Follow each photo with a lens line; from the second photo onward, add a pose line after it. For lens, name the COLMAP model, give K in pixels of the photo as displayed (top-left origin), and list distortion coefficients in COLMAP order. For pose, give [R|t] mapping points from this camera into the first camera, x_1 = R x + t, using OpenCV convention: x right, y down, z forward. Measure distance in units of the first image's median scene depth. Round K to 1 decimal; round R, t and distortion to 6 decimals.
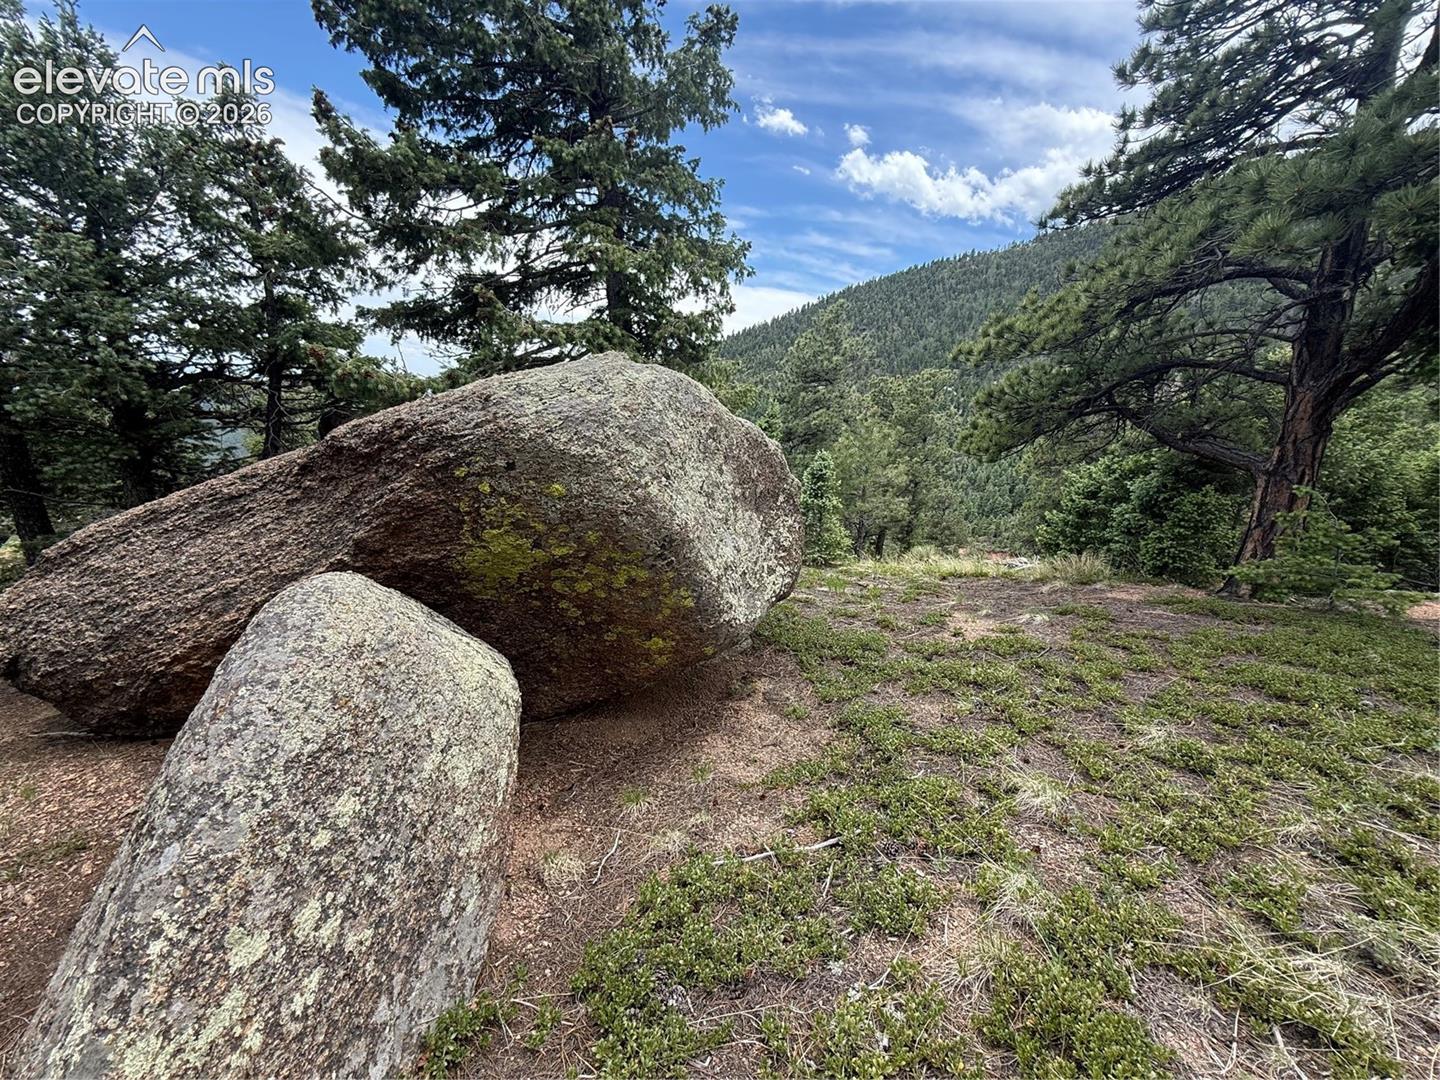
lens RADIAL K [[575.7, 0, 719.6], [0, 575.7, 544.0], [0, 0, 1]] dist [0.000022, -0.000100]
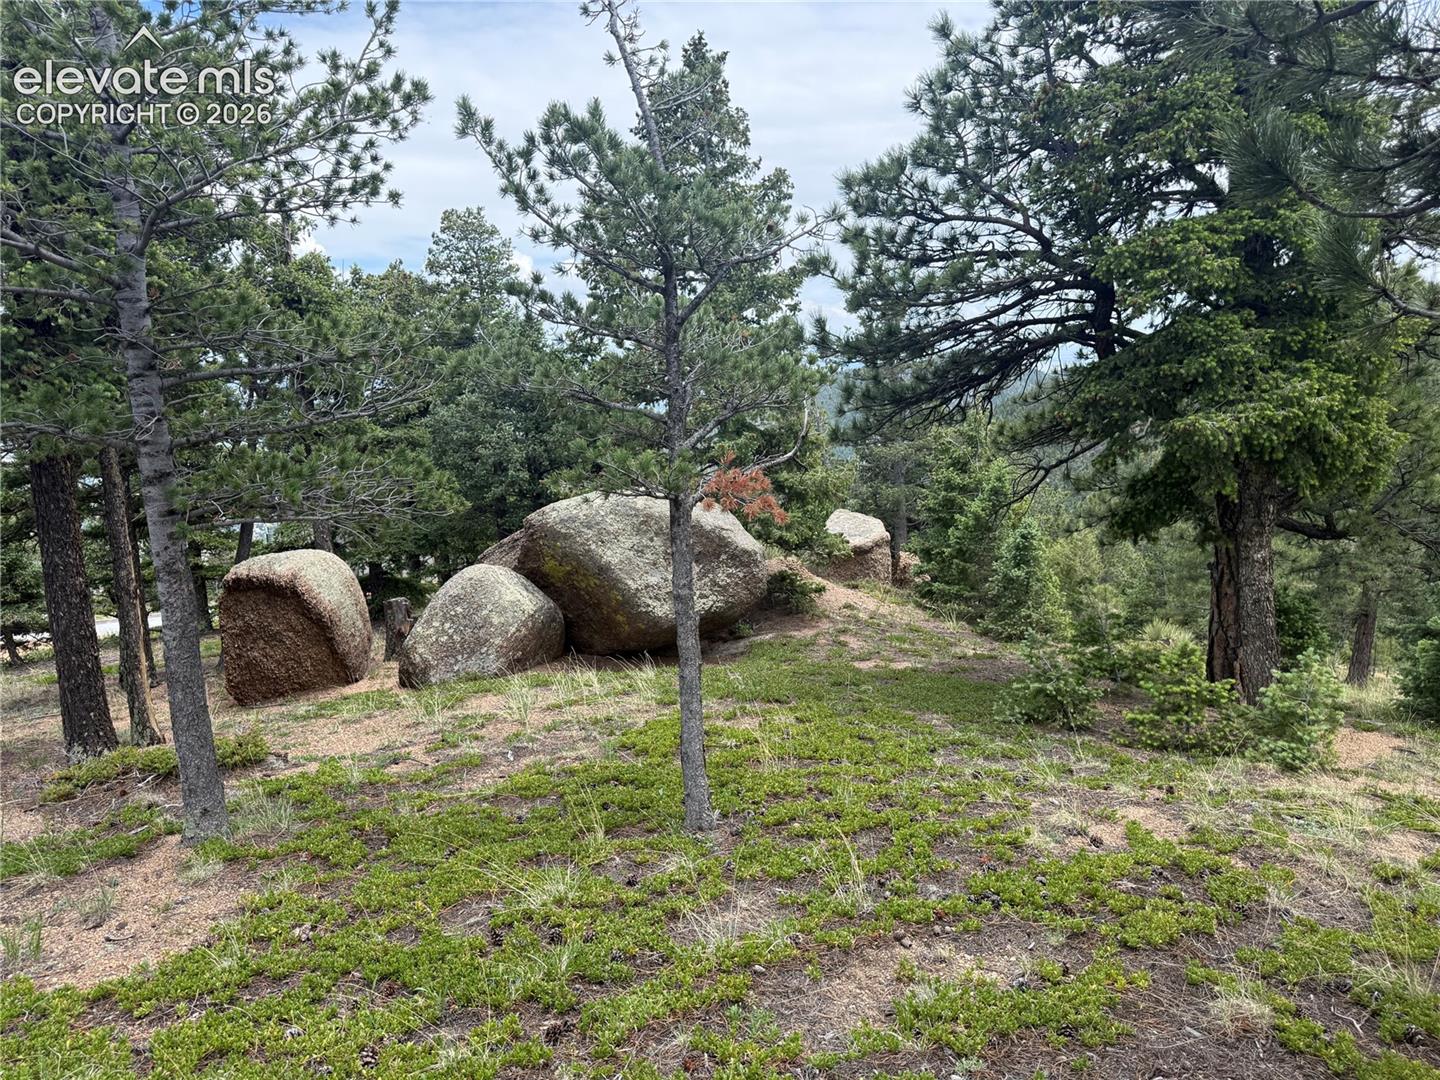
lens RADIAL K [[1019.5, 0, 718.7], [0, 1019.5, 532.1], [0, 0, 1]] dist [0.048430, -0.055698]
pose [[0.683132, 0.051836, -0.728453, 3.063243], [-0.116790, 0.992394, -0.038906, -0.042226], [0.720896, 0.111654, 0.683990, -1.455858]]
